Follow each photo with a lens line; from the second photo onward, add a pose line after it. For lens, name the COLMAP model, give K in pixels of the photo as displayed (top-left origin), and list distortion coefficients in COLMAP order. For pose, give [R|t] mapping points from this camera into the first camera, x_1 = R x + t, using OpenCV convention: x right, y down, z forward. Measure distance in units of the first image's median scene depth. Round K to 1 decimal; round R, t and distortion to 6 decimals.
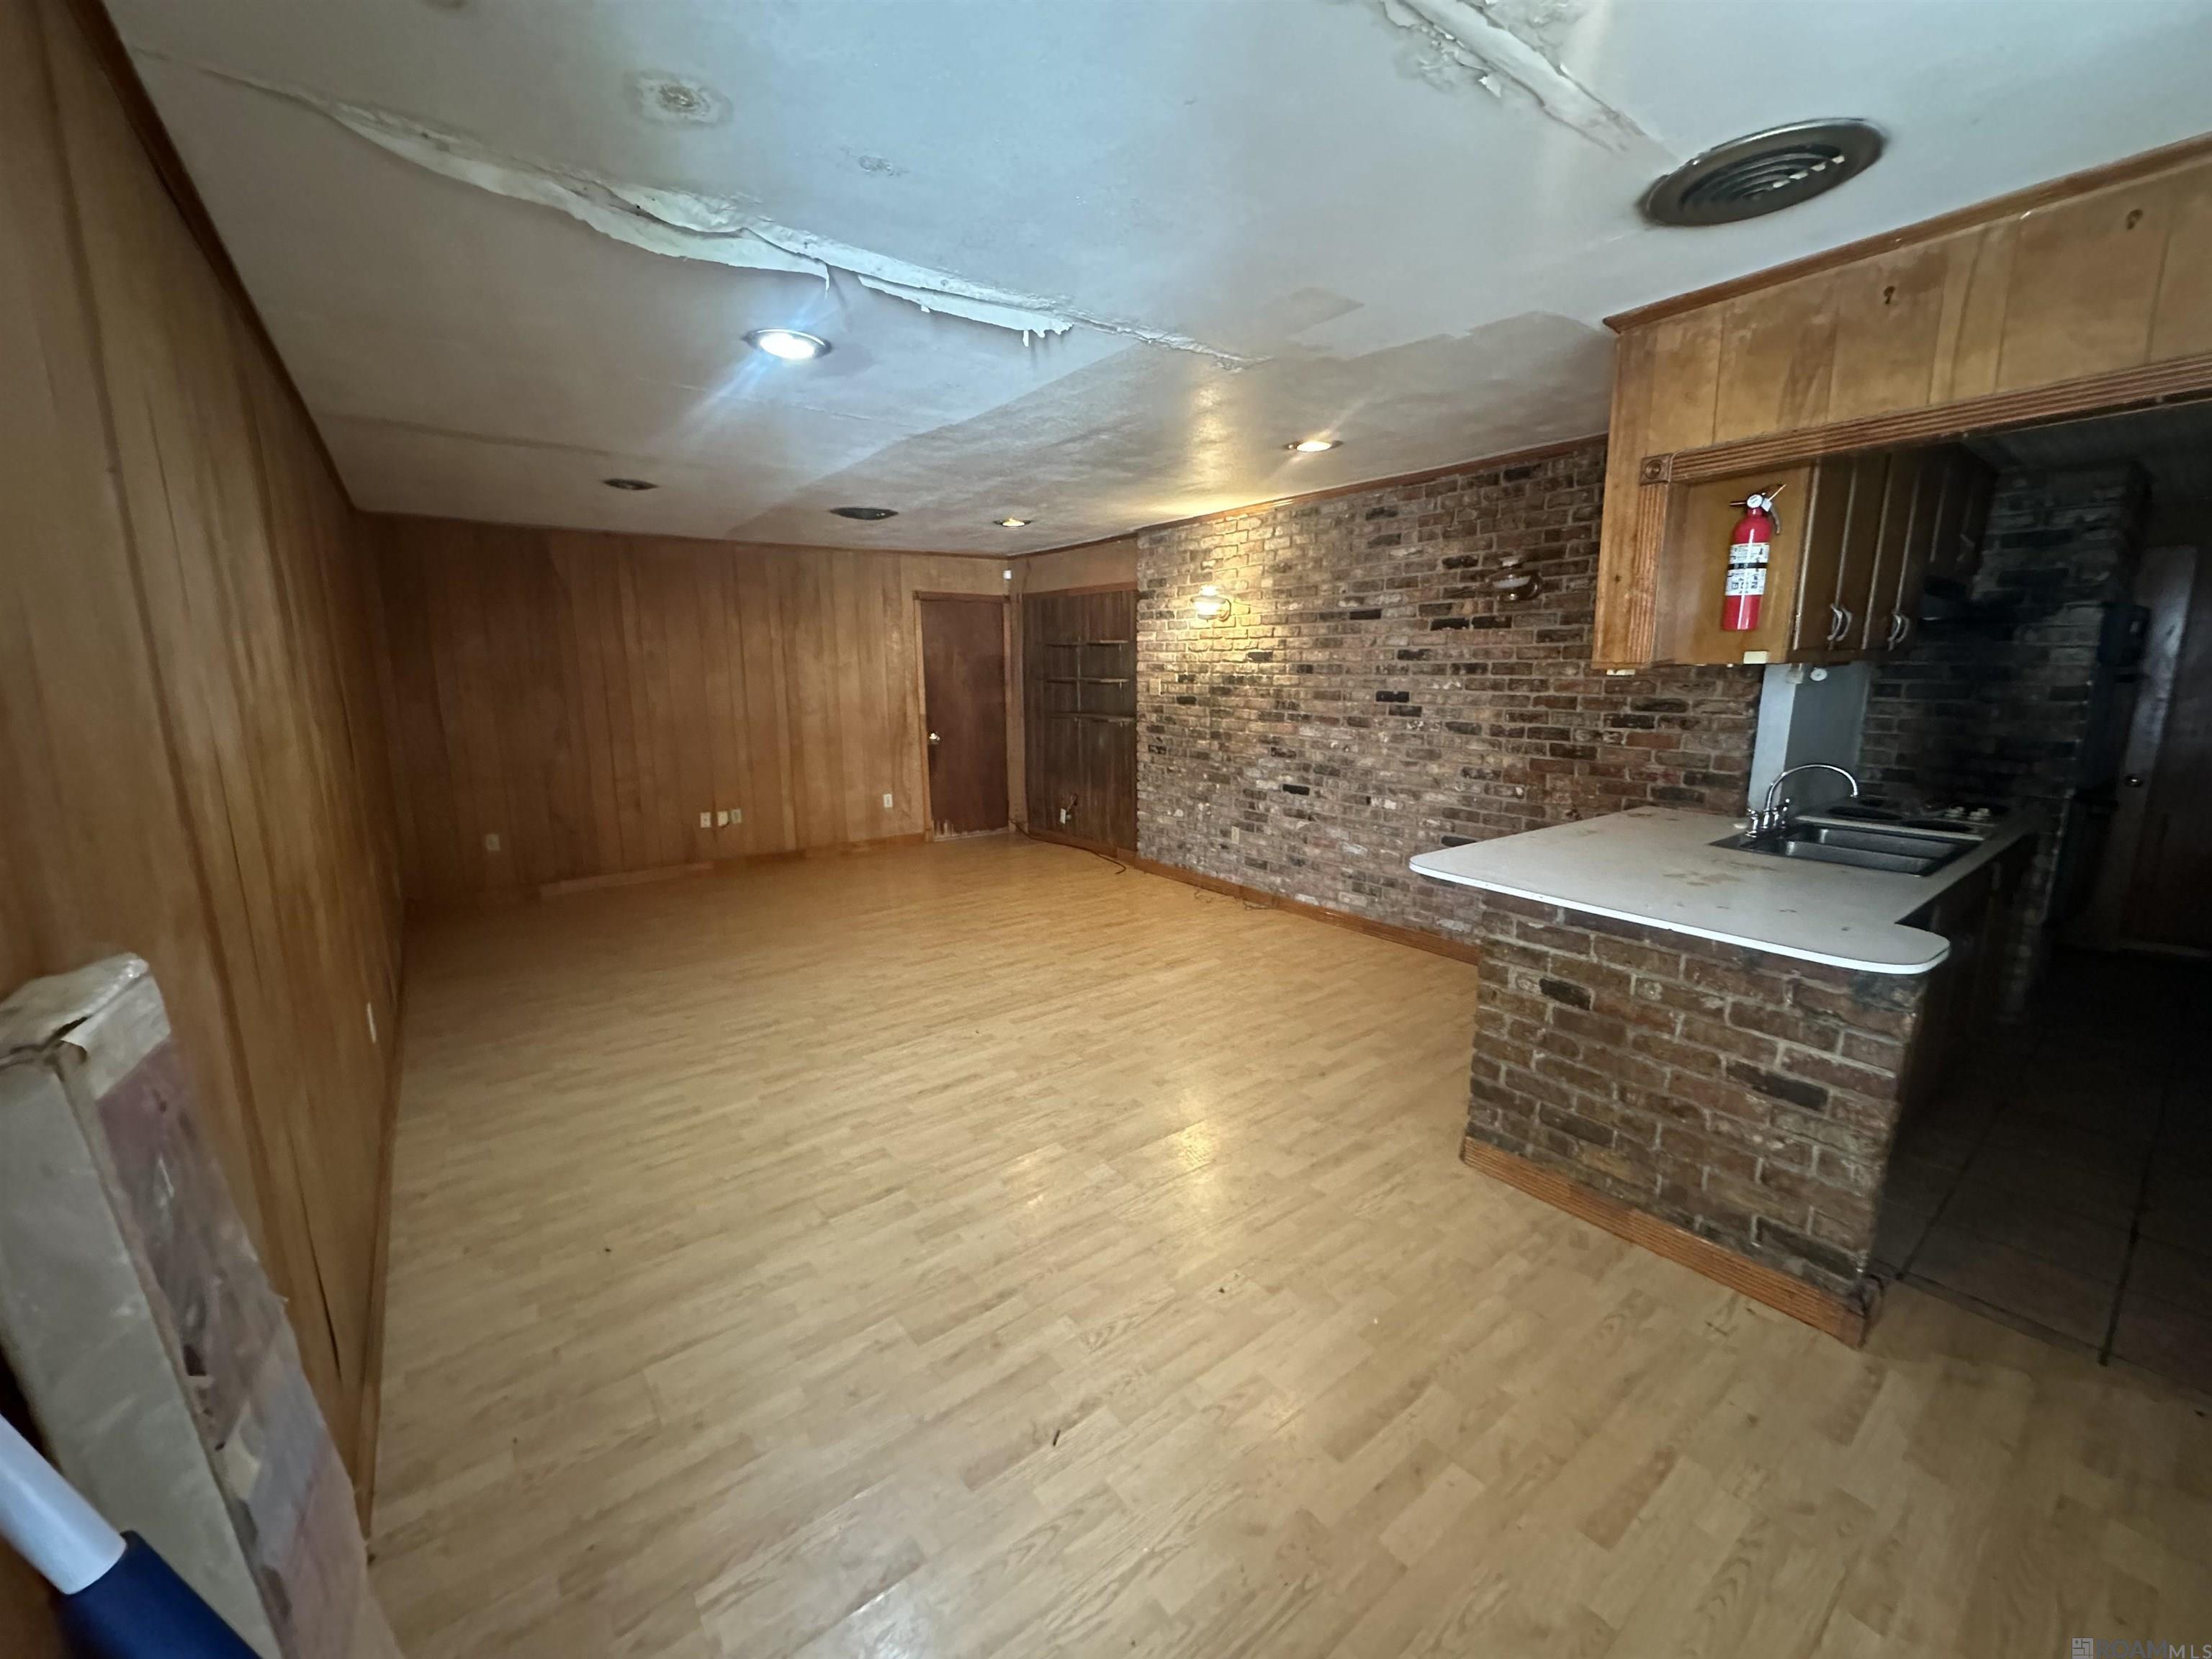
lens RADIAL K [[881.5, 0, 1103.9], [0, 881.5, 825.3], [0, 0, 1]] dist [-0.001089, 0.000170]
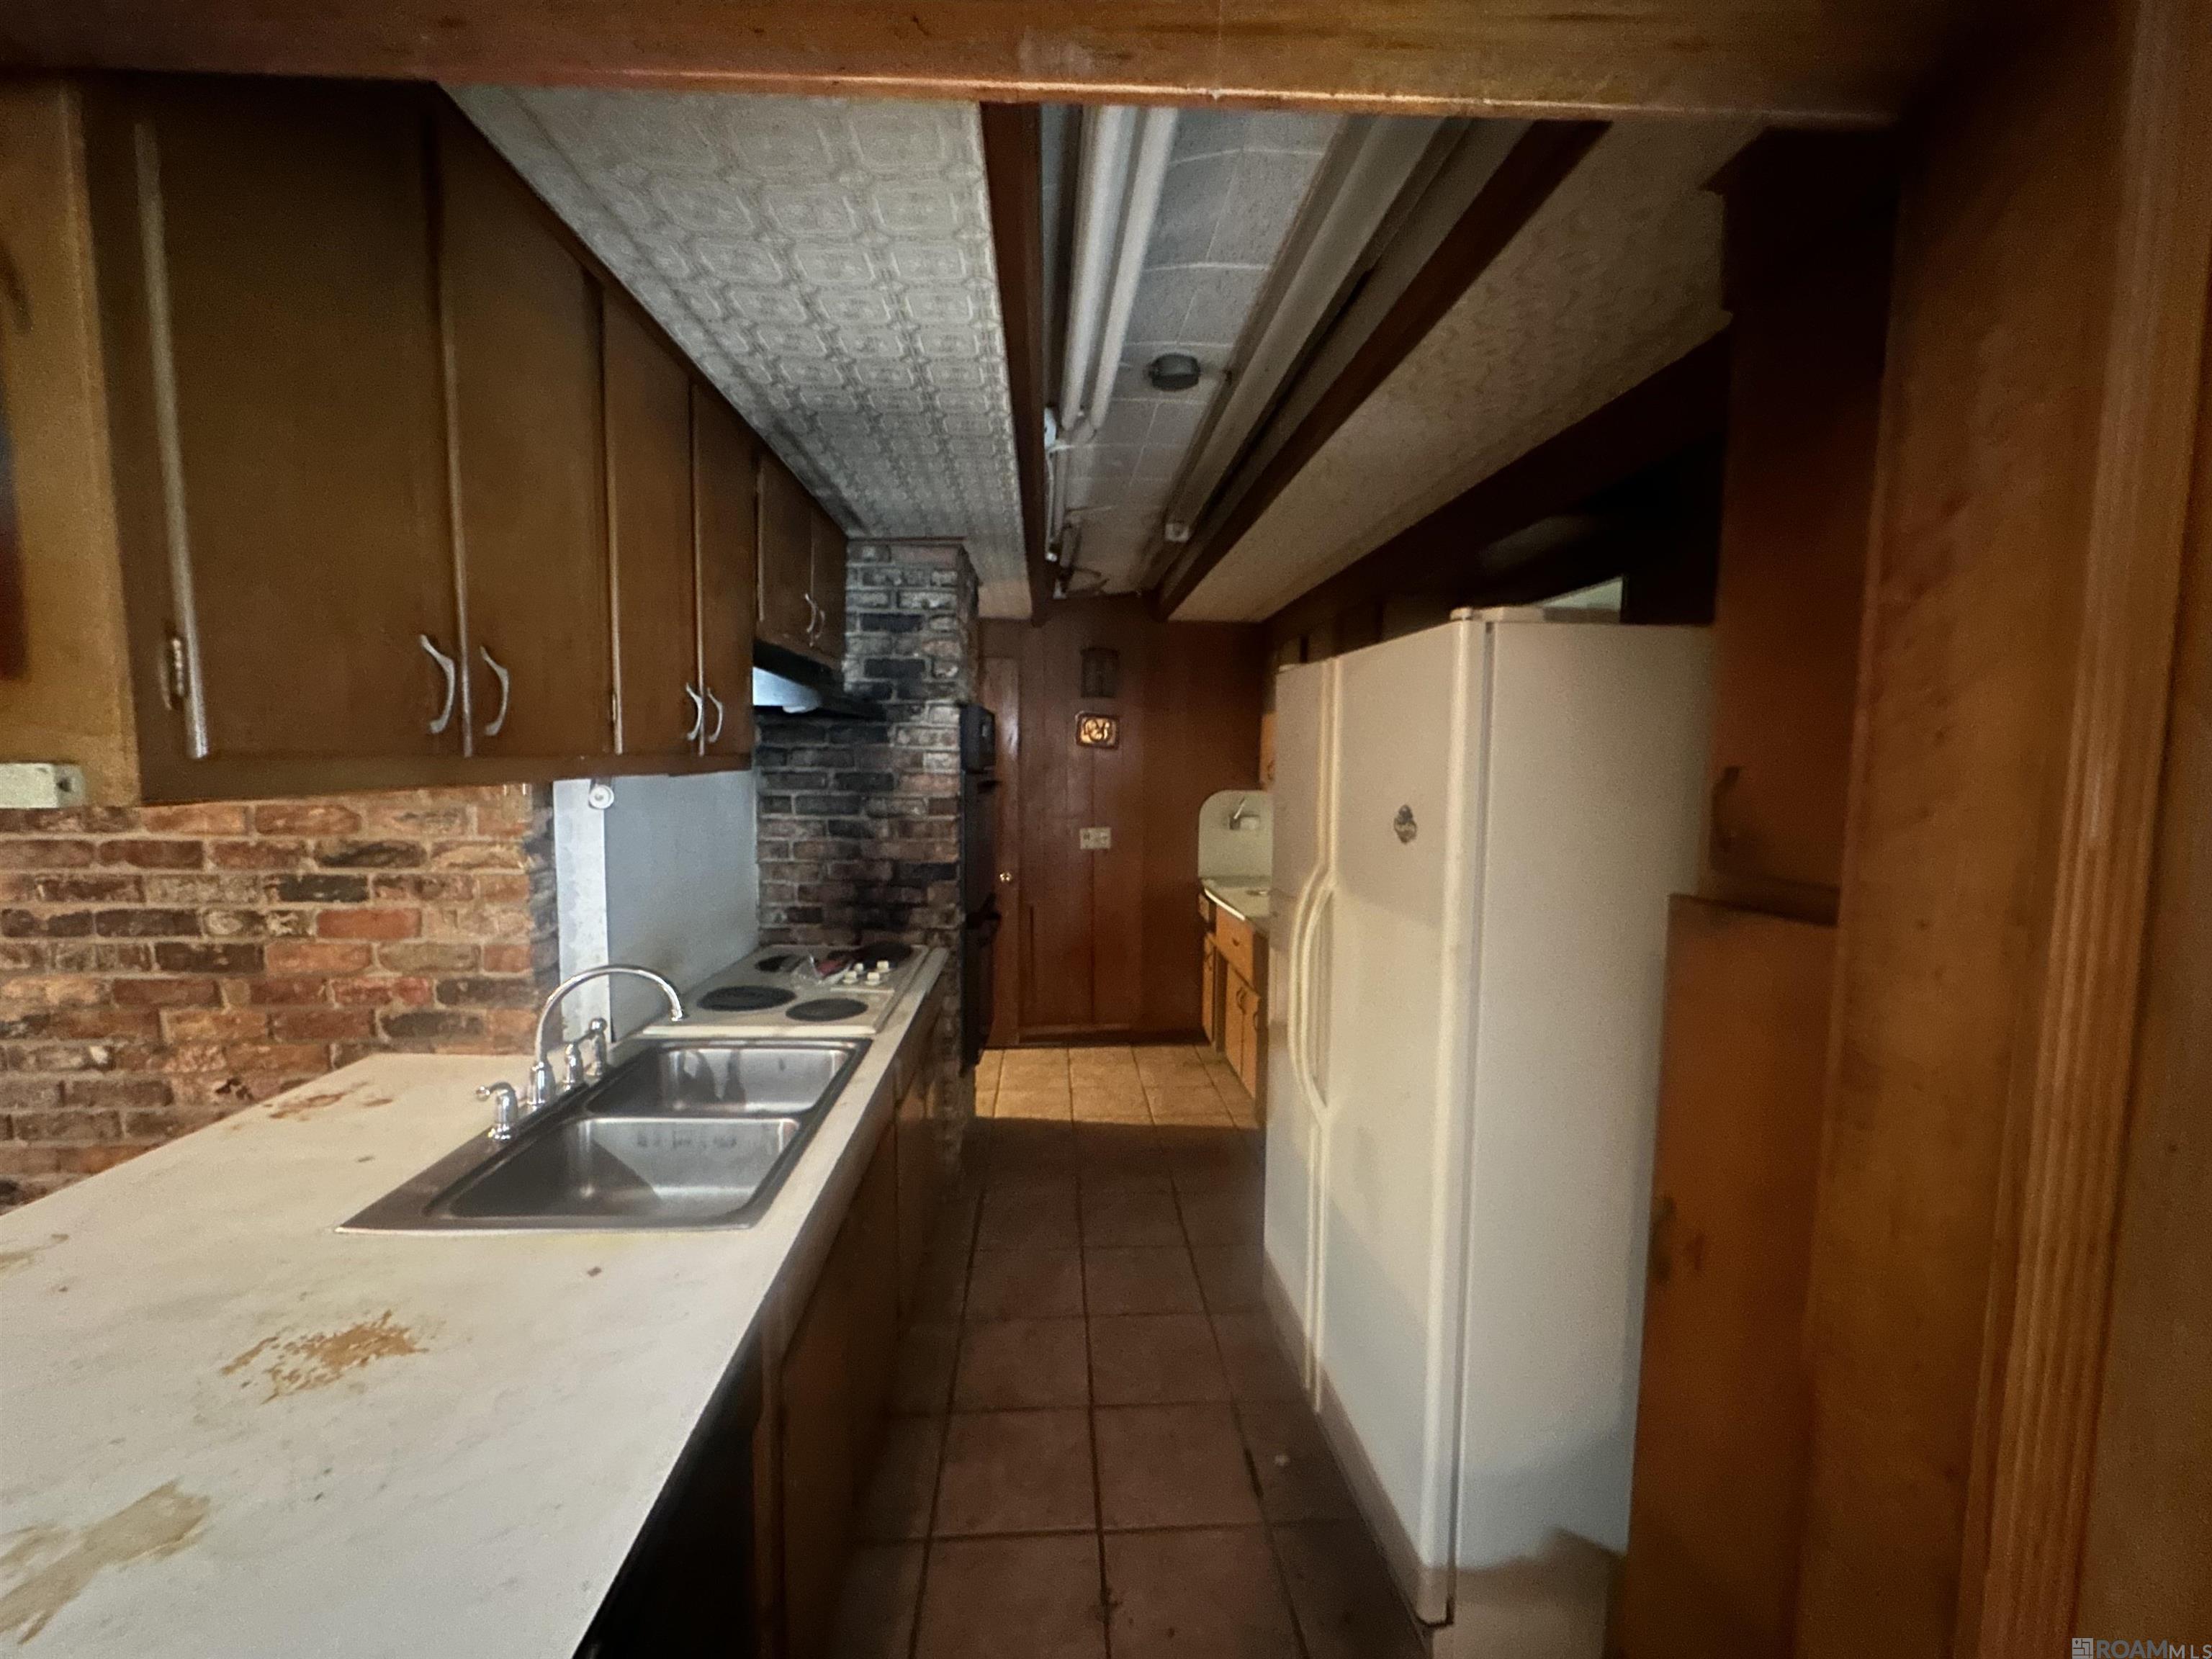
lens RADIAL K [[881.5, 0, 1097.9], [0, 881.5, 825.0], [0, 0, 1]] dist [-0.001089, 0.000170]
pose [[0.565758, -0.054104, 0.822795, 0.359432], [0.136320, 0.990251, -0.028619, -0.064953], [-0.813225, 0.128355, 0.567618, 0.299286]]
